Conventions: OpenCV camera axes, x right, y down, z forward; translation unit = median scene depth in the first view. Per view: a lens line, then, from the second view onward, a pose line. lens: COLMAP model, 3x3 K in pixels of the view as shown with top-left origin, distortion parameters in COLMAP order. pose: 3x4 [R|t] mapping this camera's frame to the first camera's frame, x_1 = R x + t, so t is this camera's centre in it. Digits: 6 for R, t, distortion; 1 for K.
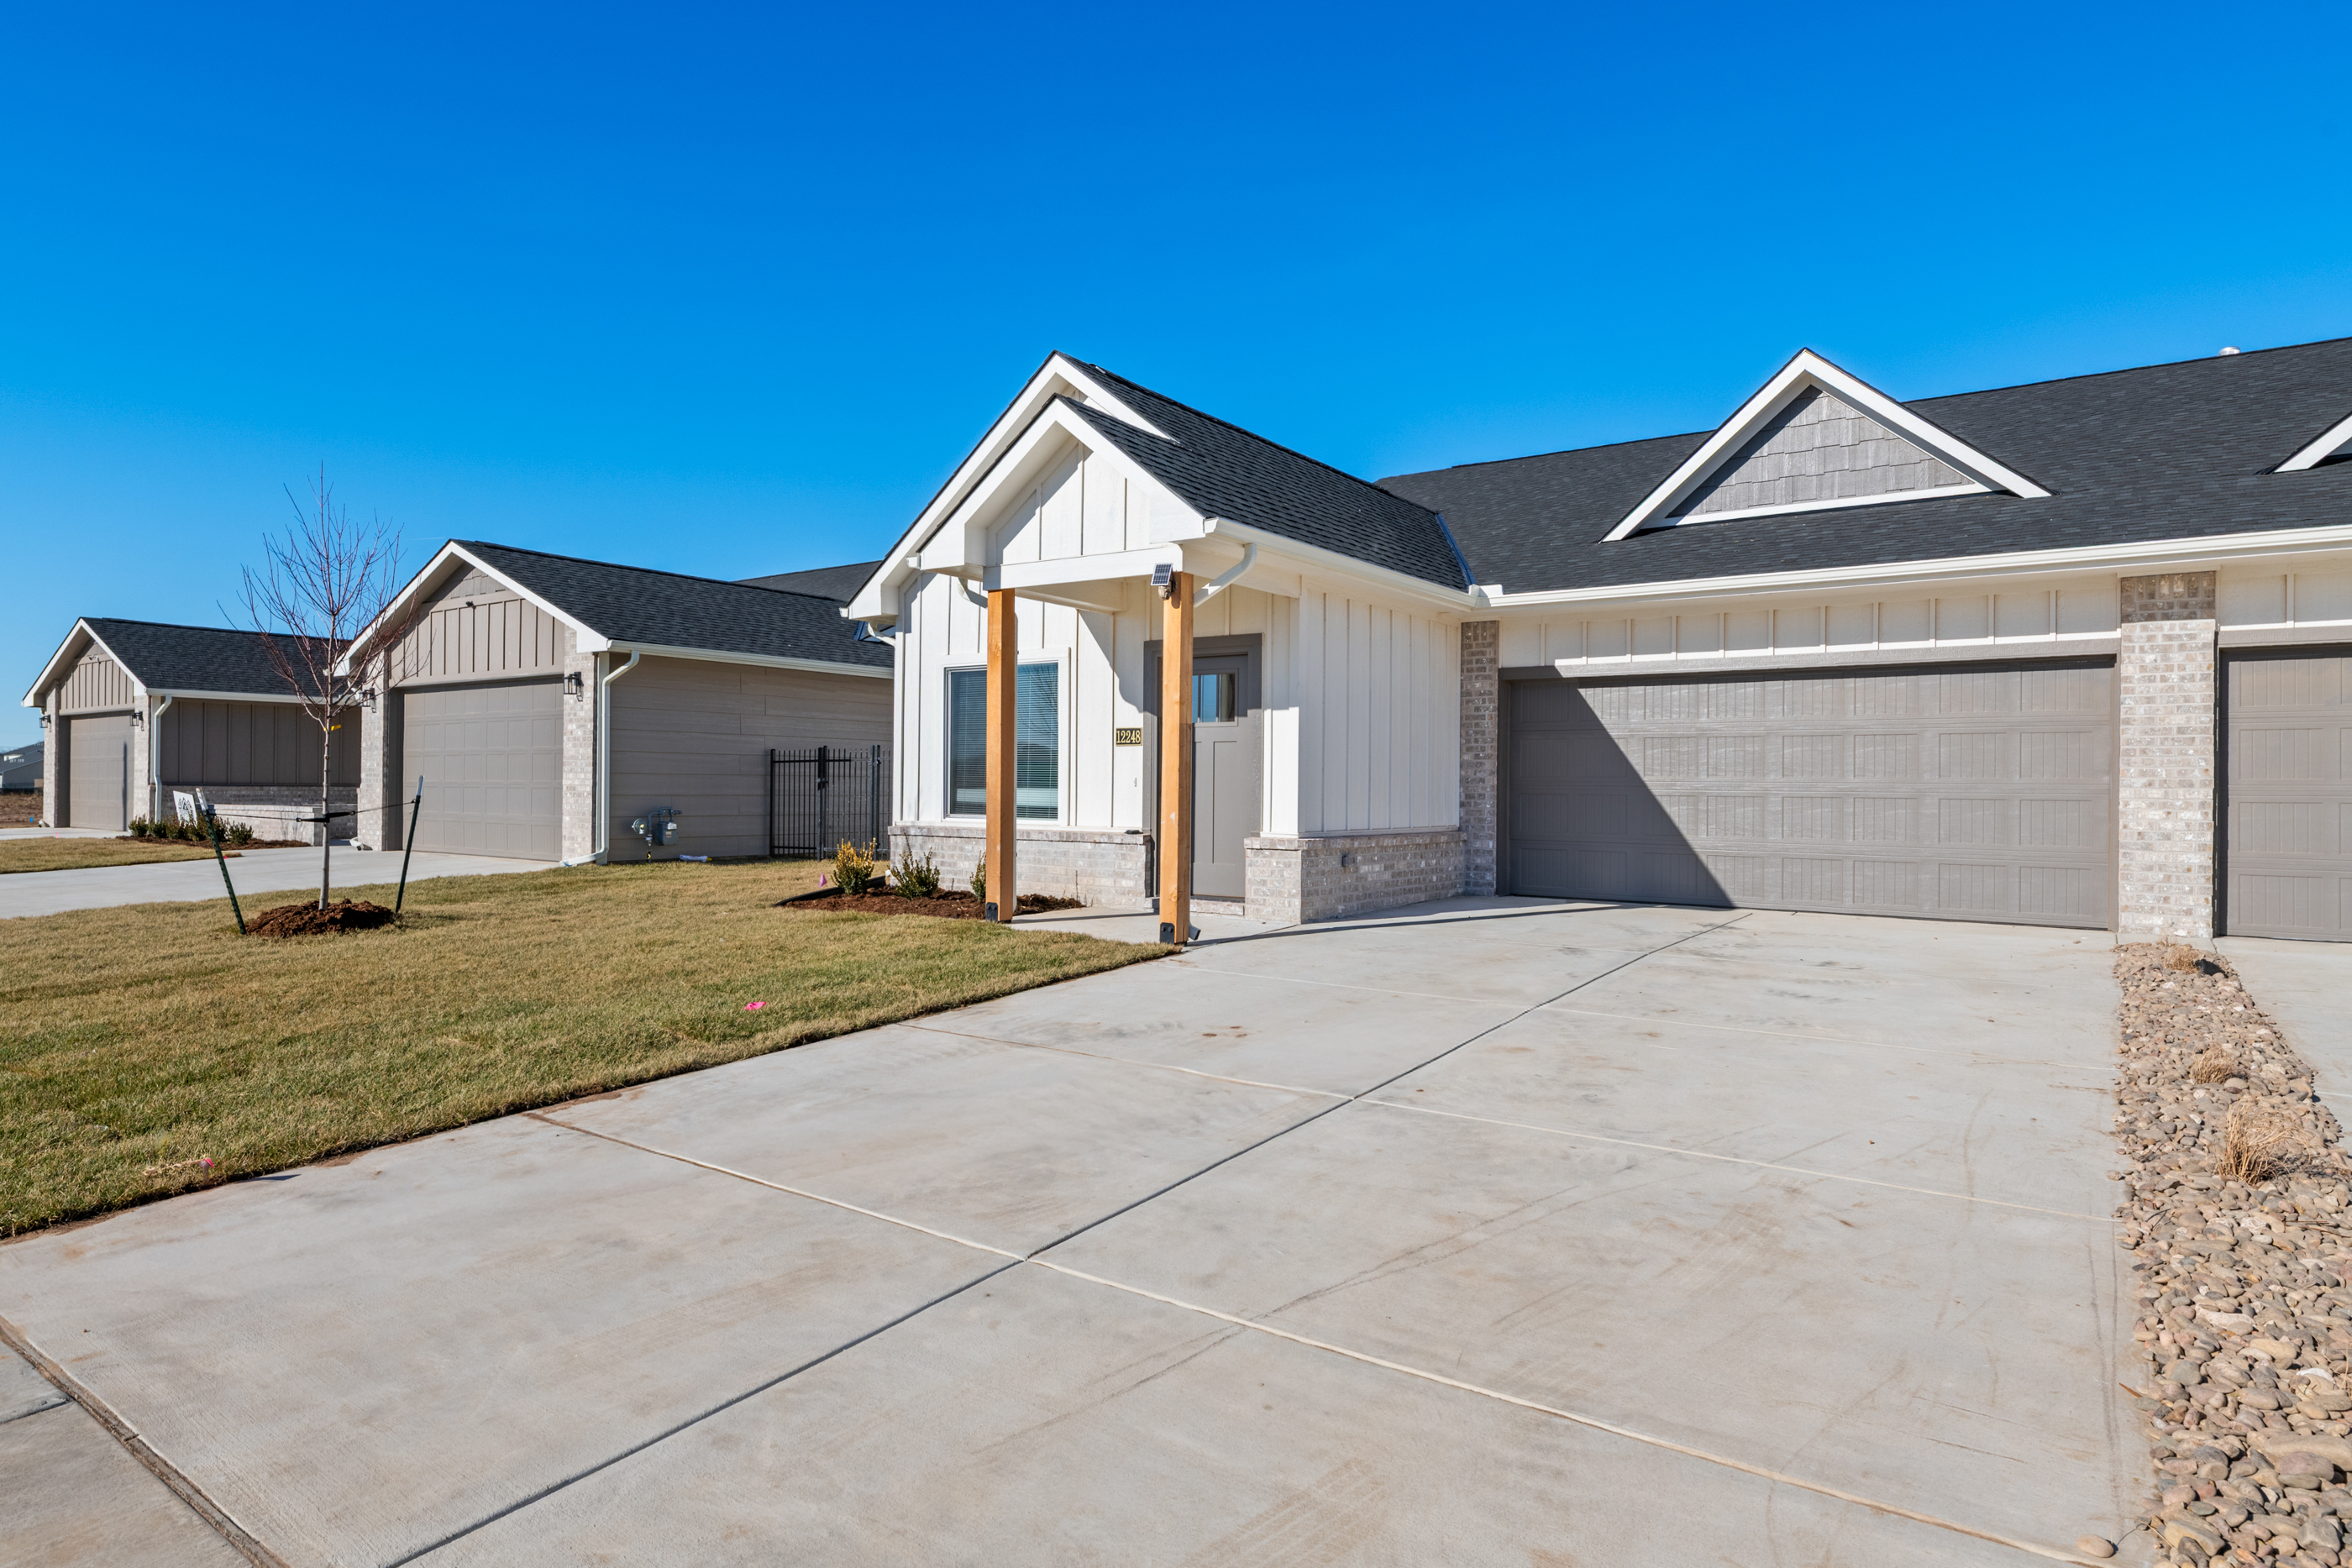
lens RADIAL K [[1286.8, 0, 1176.0], [0, 1286.8, 784.0], [0, 0, 1]] dist [-0.001327, -0.000271]
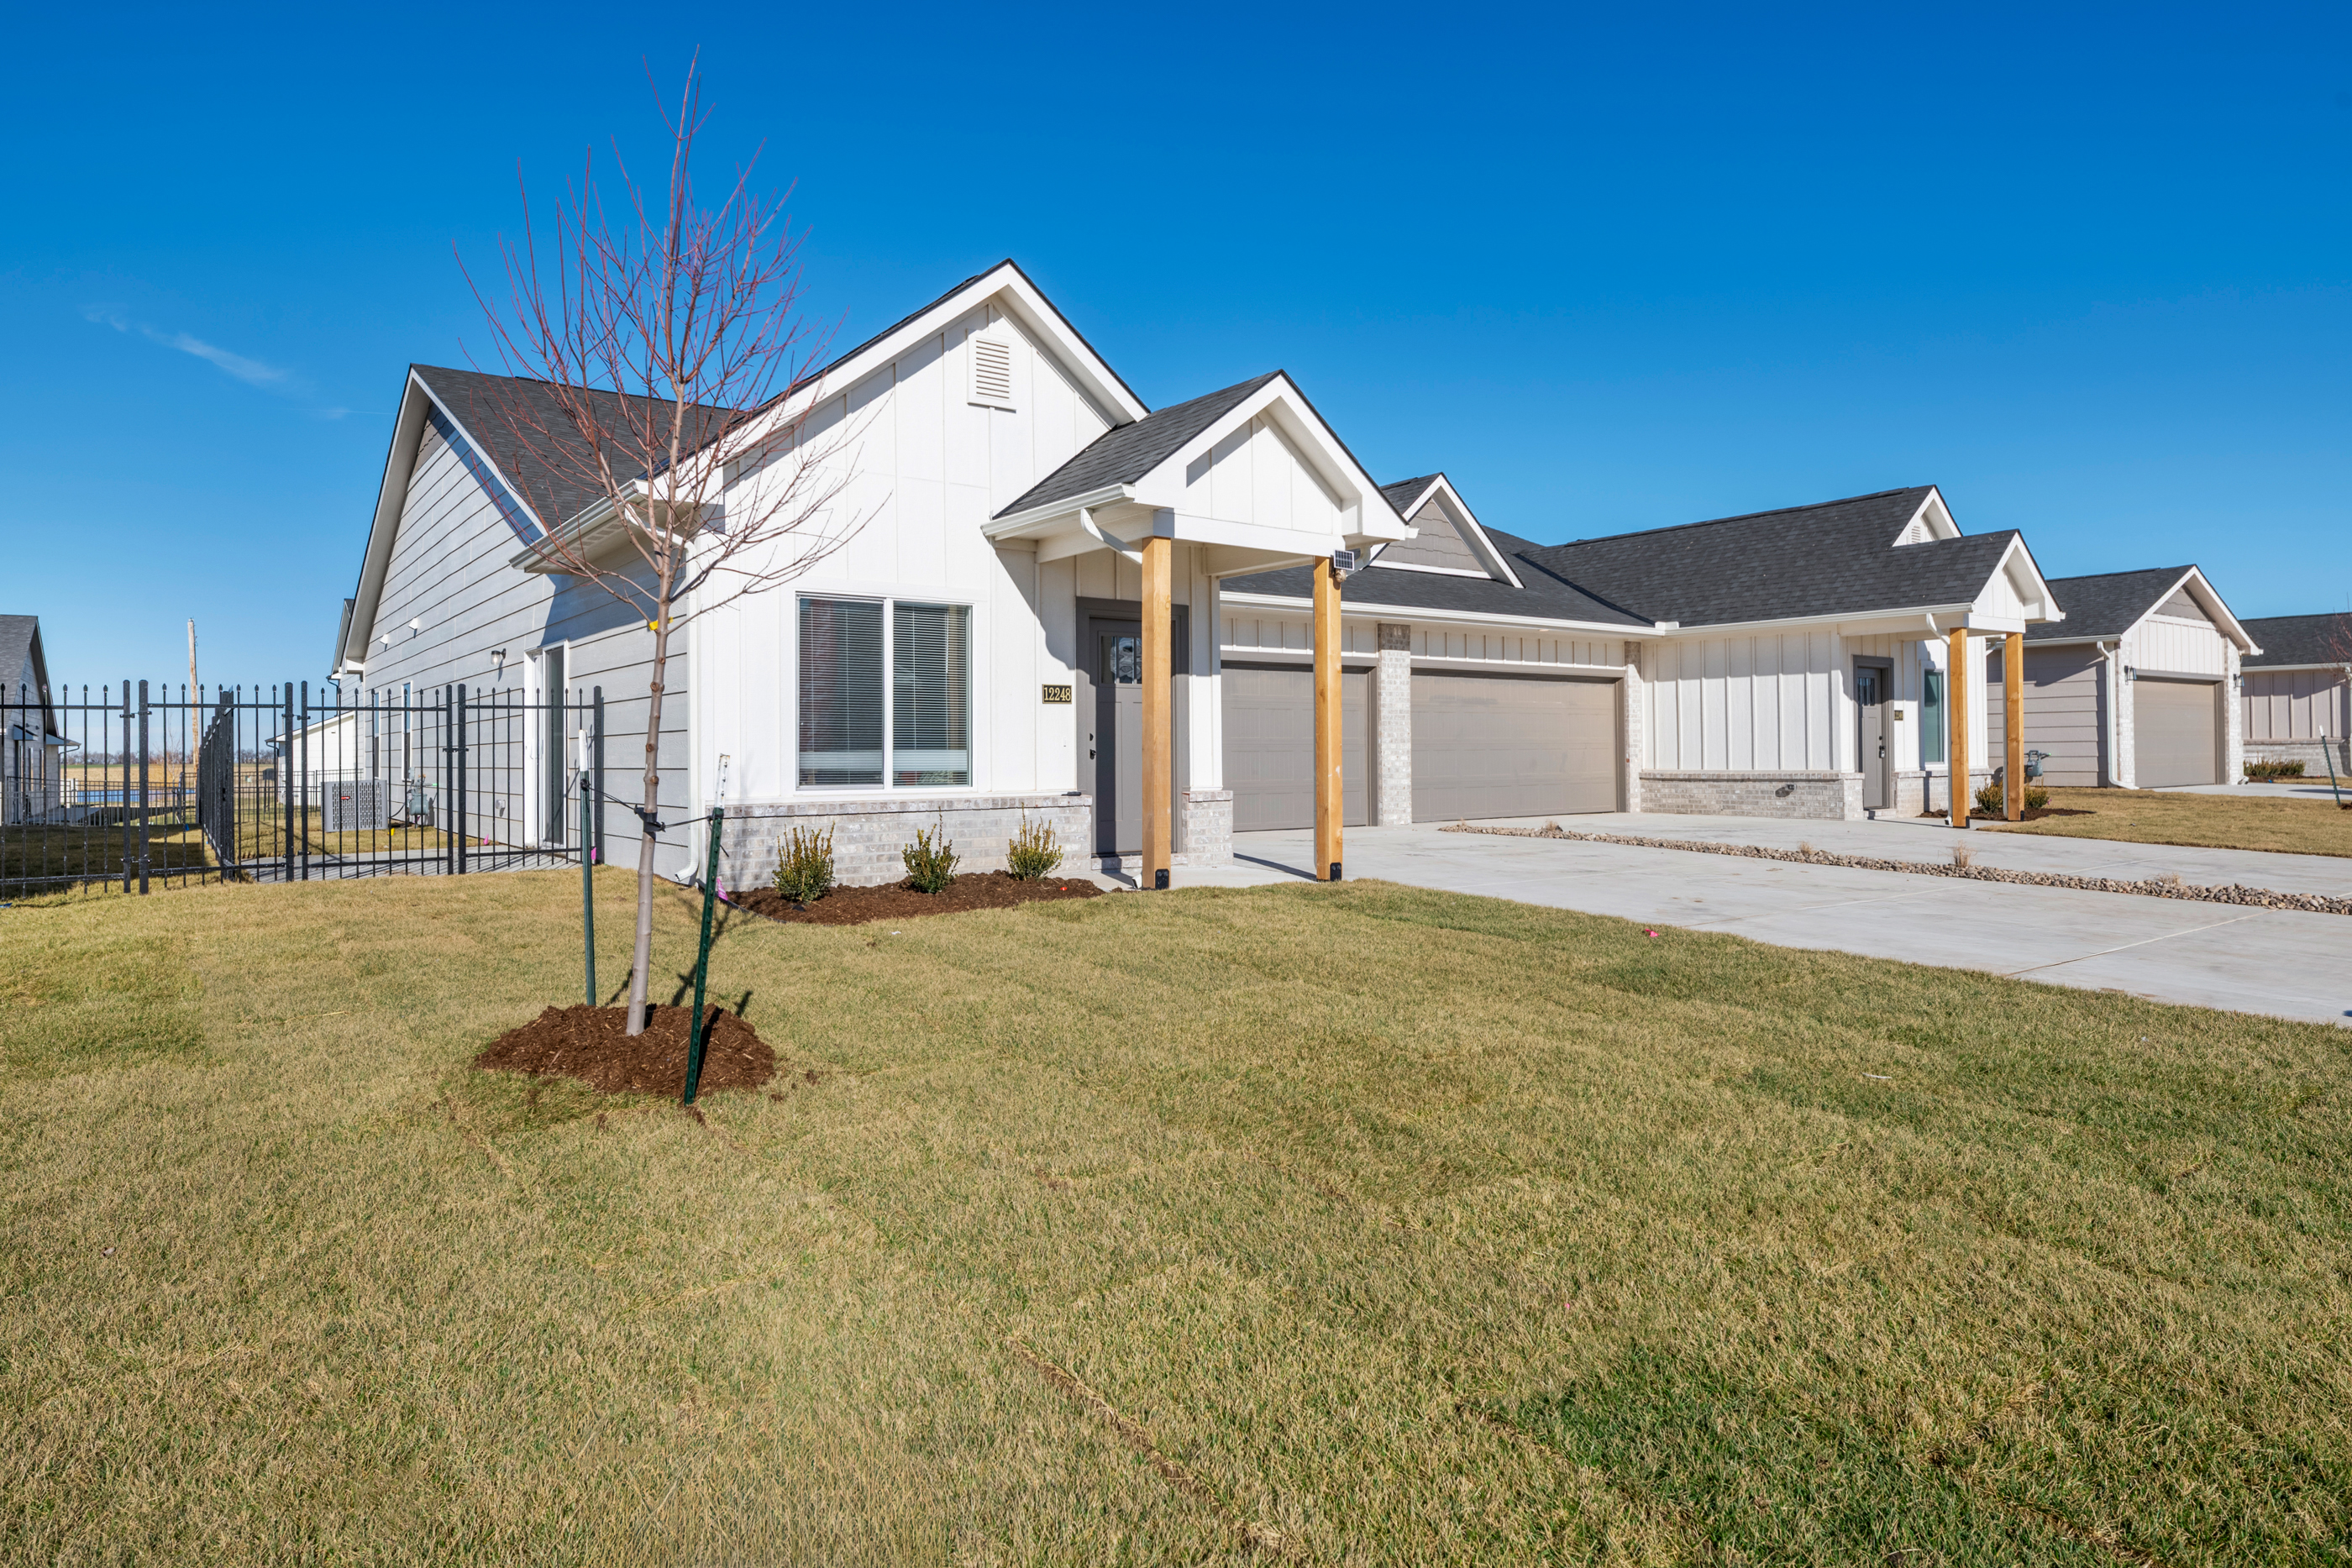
lens RADIAL K [[1380.4, 0, 1178.0], [0, 1380.4, 755.0], [0, 0, 1]] dist [-0.000633, -0.000102]
pose [[0.305391, -0.008988, 0.952184, -1.062563], [0.009444, 0.999935, 0.006410, 0.002893], [-0.952180, 0.007035, 0.305456, 0.655604]]
